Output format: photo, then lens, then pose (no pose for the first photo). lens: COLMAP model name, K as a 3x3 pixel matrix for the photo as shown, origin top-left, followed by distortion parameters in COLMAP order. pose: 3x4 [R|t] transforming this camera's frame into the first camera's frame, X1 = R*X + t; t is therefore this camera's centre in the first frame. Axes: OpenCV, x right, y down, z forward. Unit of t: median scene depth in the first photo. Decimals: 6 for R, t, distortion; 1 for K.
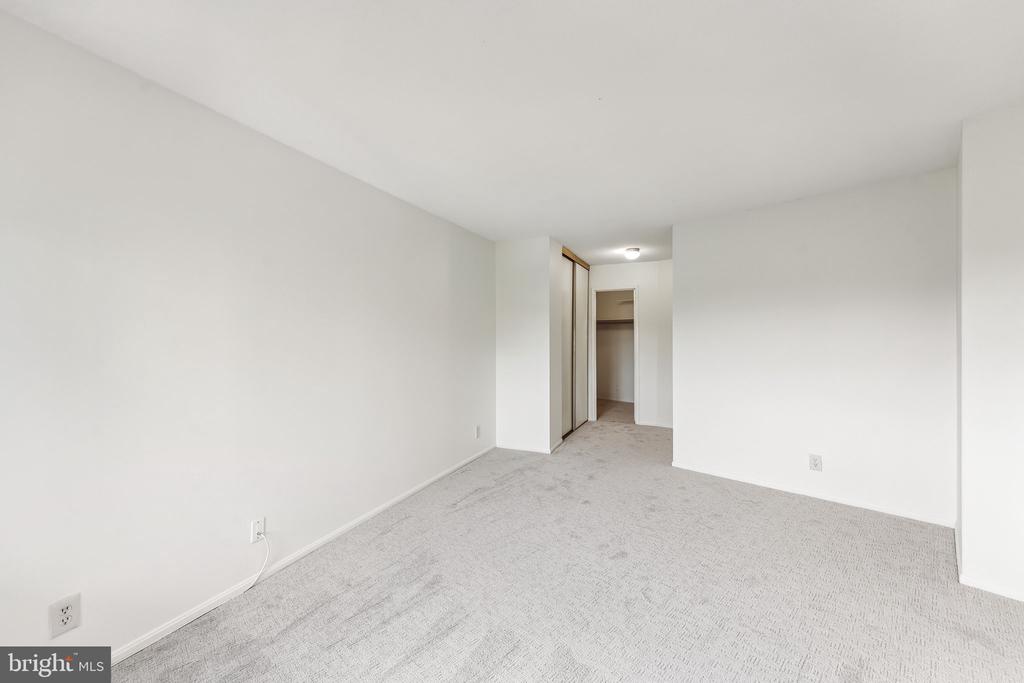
lens RADIAL K [[420.7, 0, 512.0], [0, 420.7, 341.5], [0, 0, 1]] dist [0.000807, 0.000144]
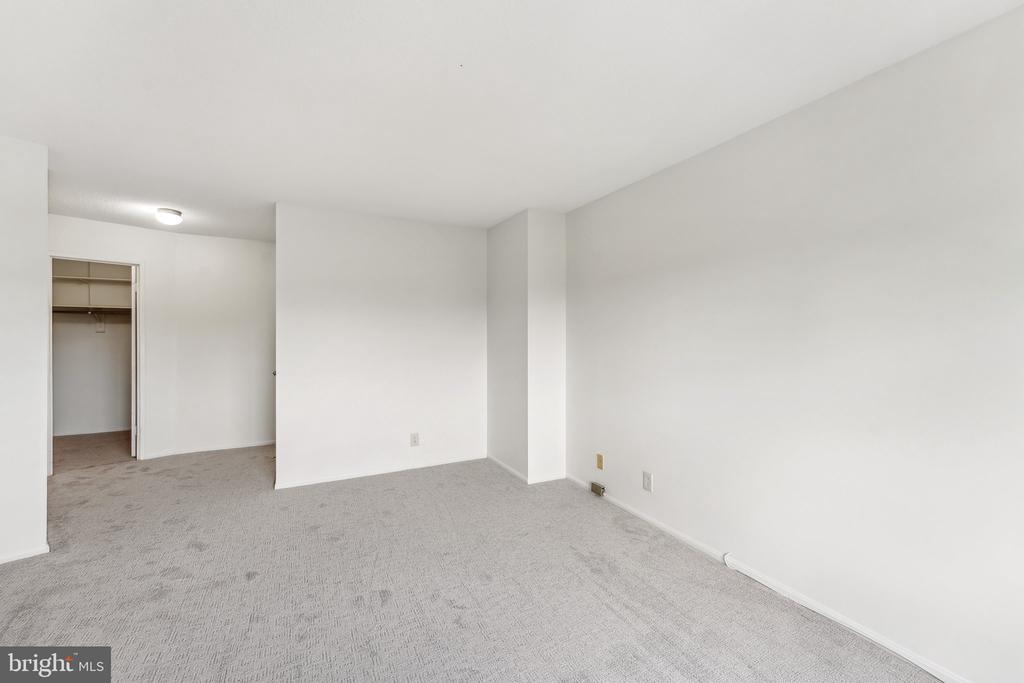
lens RADIAL K [[415.9, 0, 517.6], [0, 415.9, 332.5], [0, 0, 1]] dist [0.000870, 0.000130]
pose [[0.277752, 0.009880, 0.960602, -0.261364], [0.004935, 0.999919, -0.011711, -0.003246], [-0.960640, 0.007993, 0.277681, 0.284356]]
